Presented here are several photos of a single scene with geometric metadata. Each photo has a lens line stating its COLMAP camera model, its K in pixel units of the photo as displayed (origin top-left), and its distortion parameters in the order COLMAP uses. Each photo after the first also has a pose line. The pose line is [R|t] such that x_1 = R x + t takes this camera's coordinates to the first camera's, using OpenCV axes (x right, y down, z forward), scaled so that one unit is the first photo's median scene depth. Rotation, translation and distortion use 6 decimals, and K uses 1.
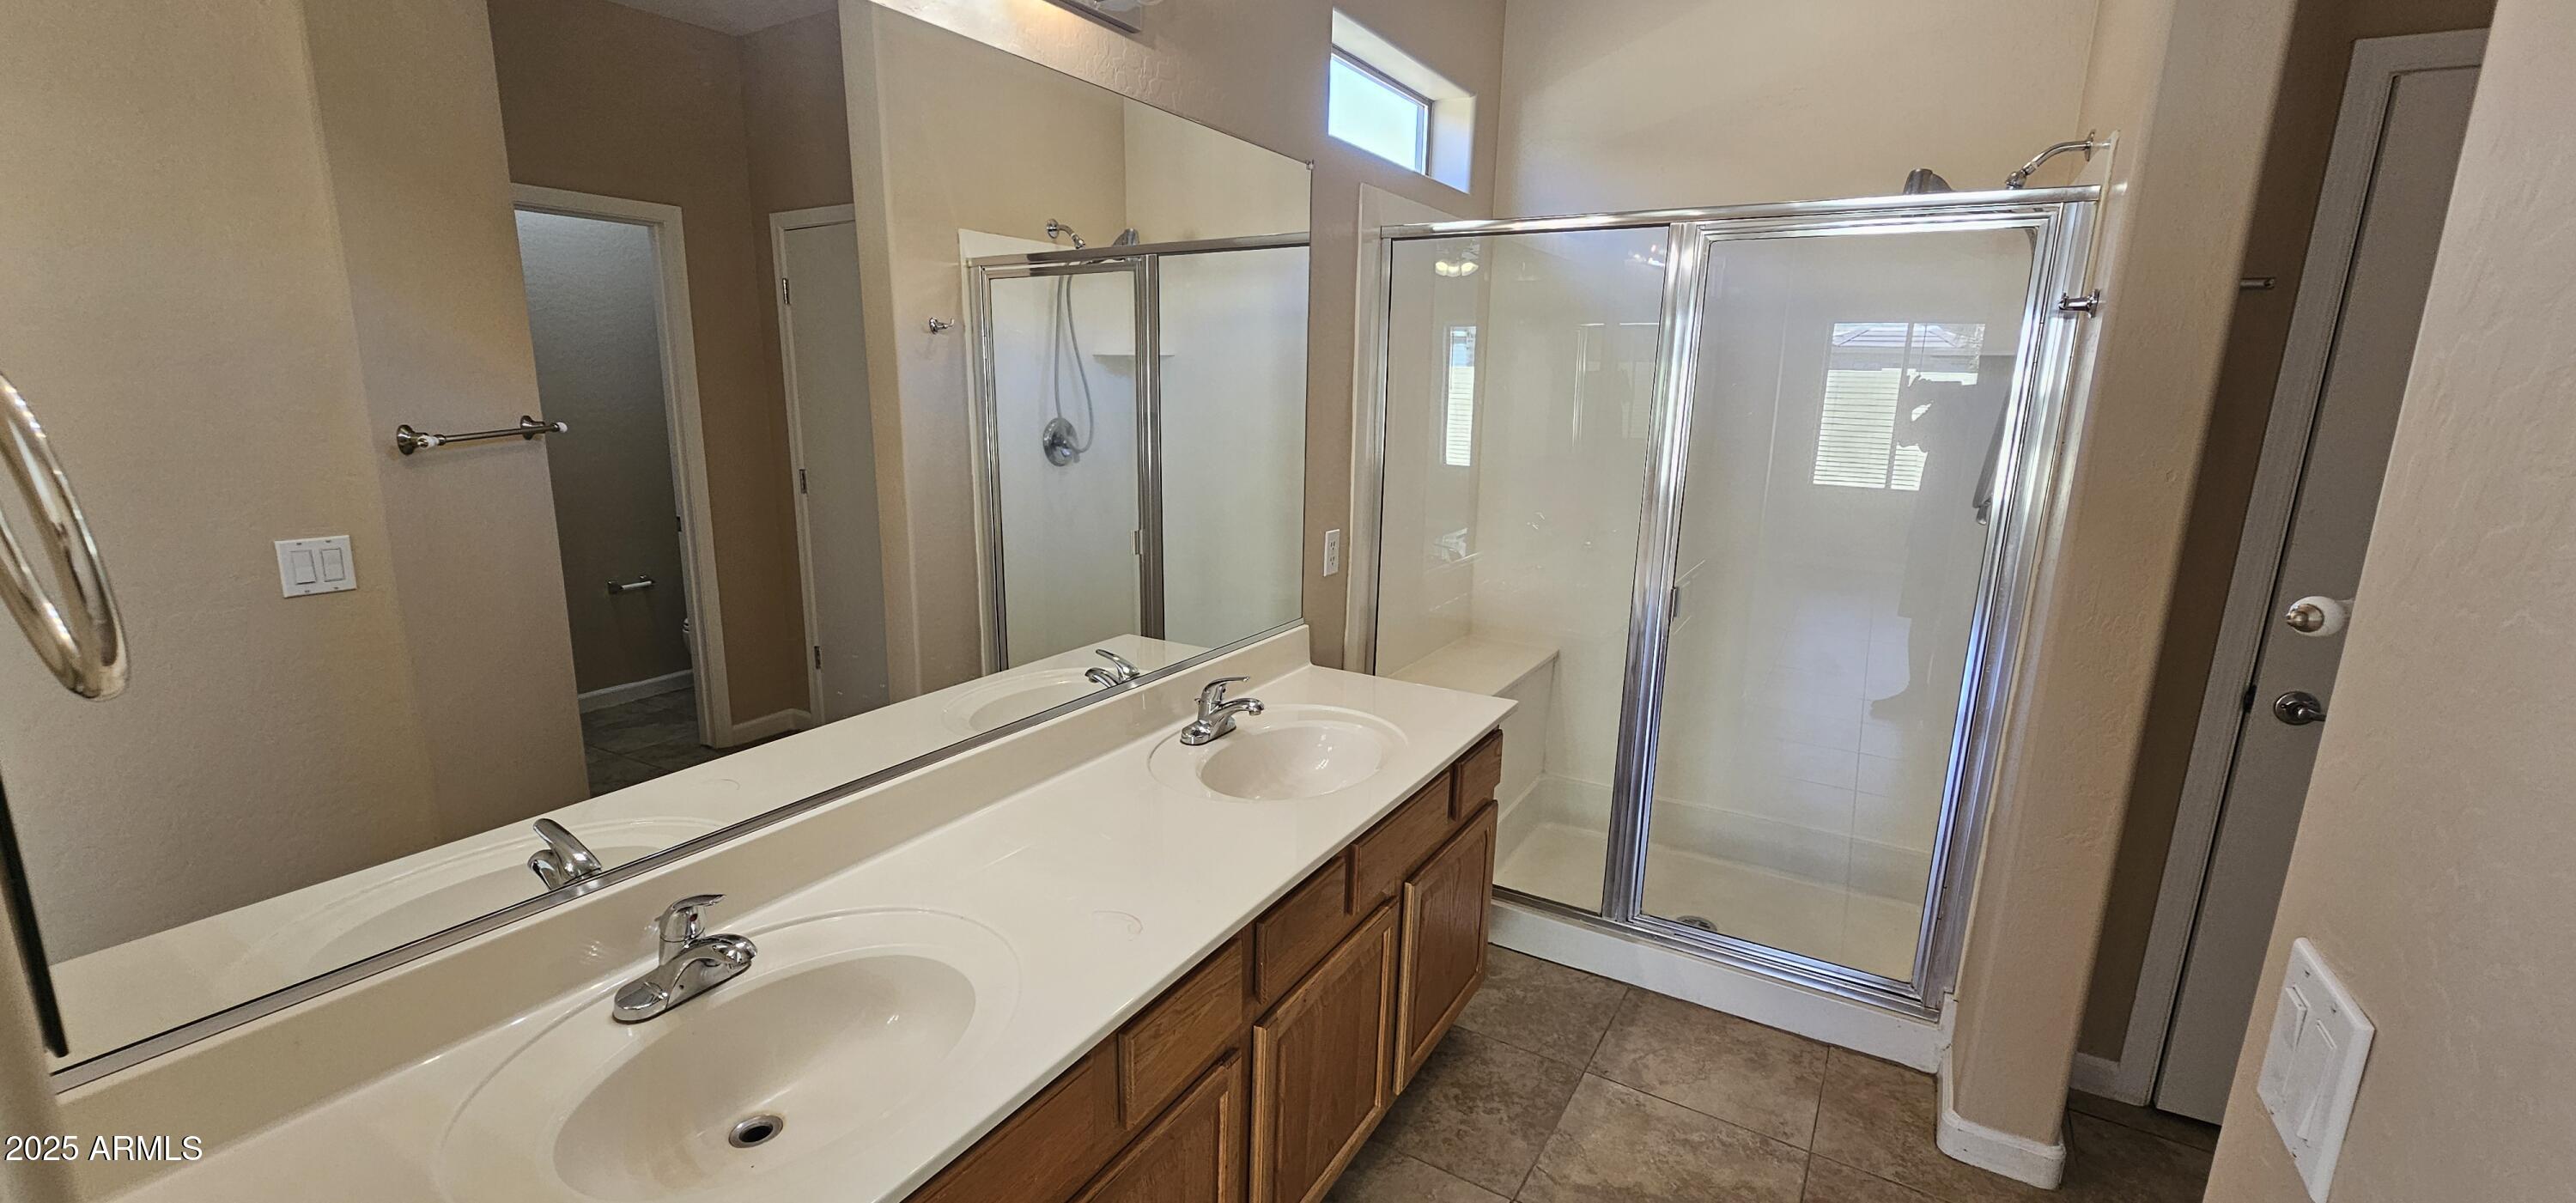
lens RADIAL K [[1051.9, 0, 1290.5], [0, 1051.9, 608.8], [0, 0, 1]] dist [0.000065, -0.000687]
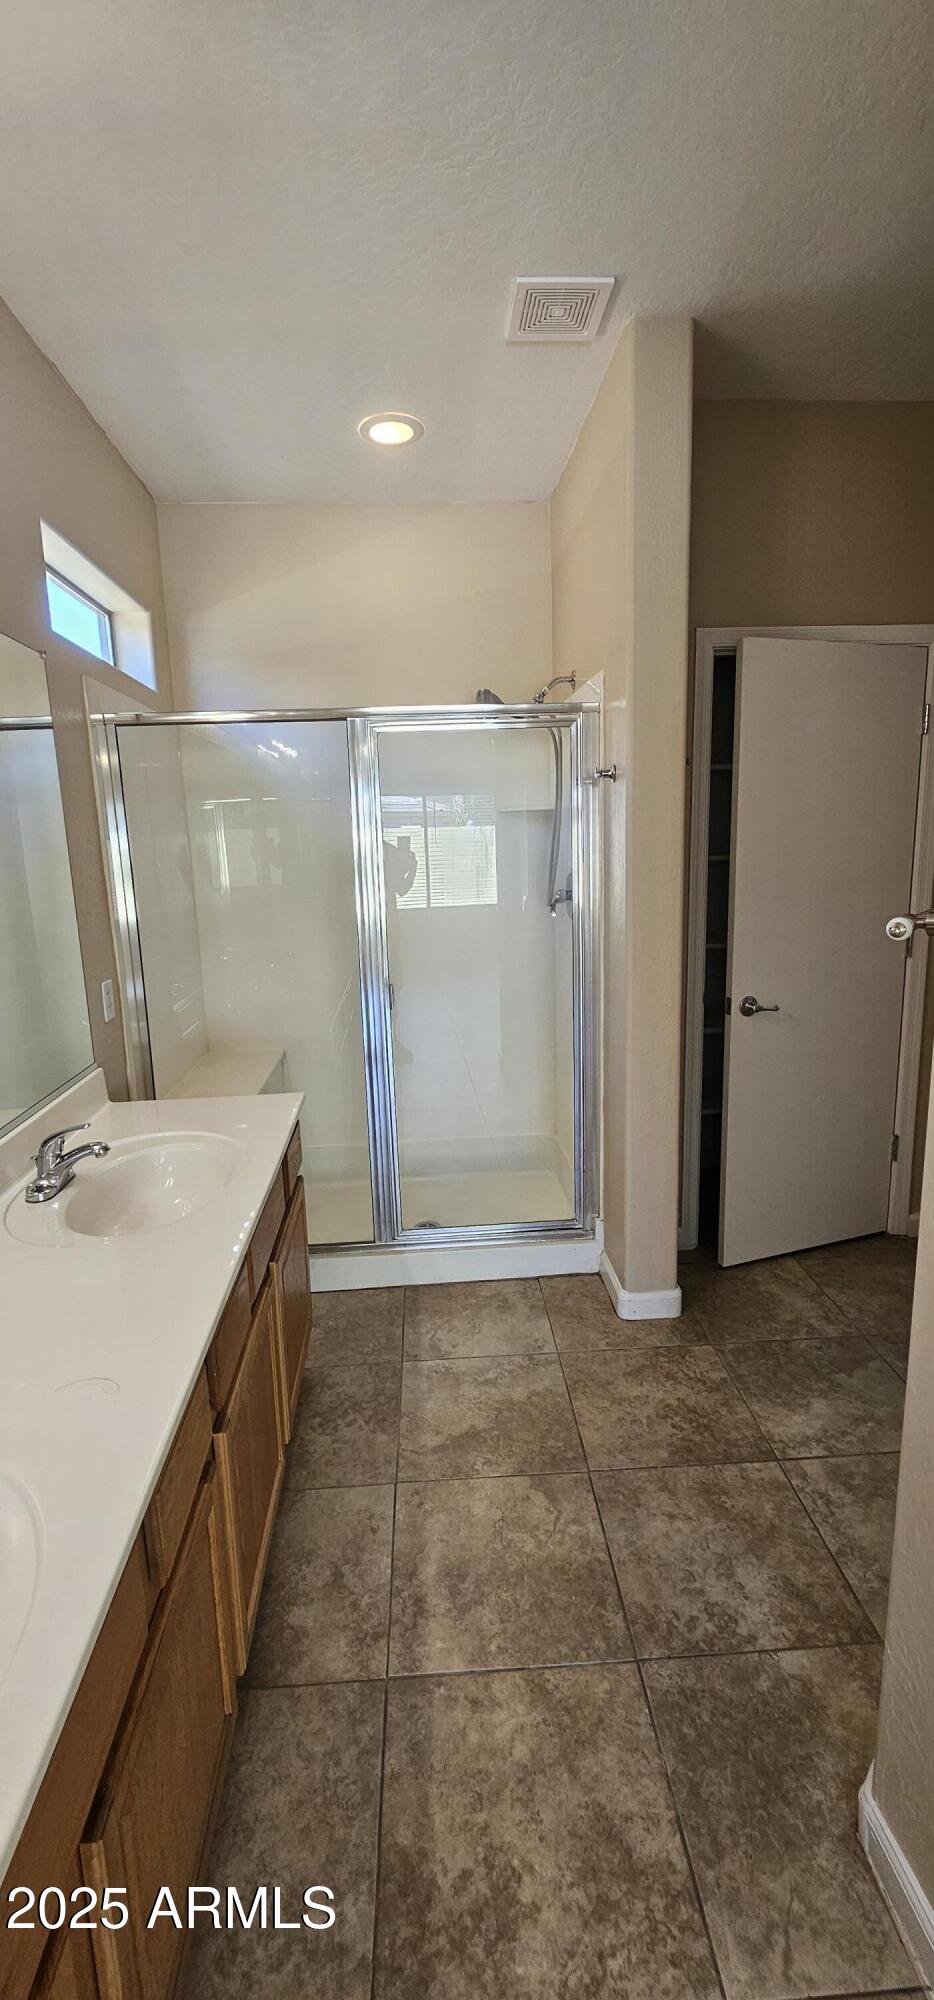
lens RADIAL K [[816.7, 0, 464.7], [0, 816.7, 982.4], [0, 0, 1]] dist [0.000065, -0.000687]
pose [[0.822483, -0.146159, 0.549690, -0.143478], [0.171181, 0.985222, 0.005832, -0.014051], [-0.542420, 0.089299, 0.835348, 0.076698]]
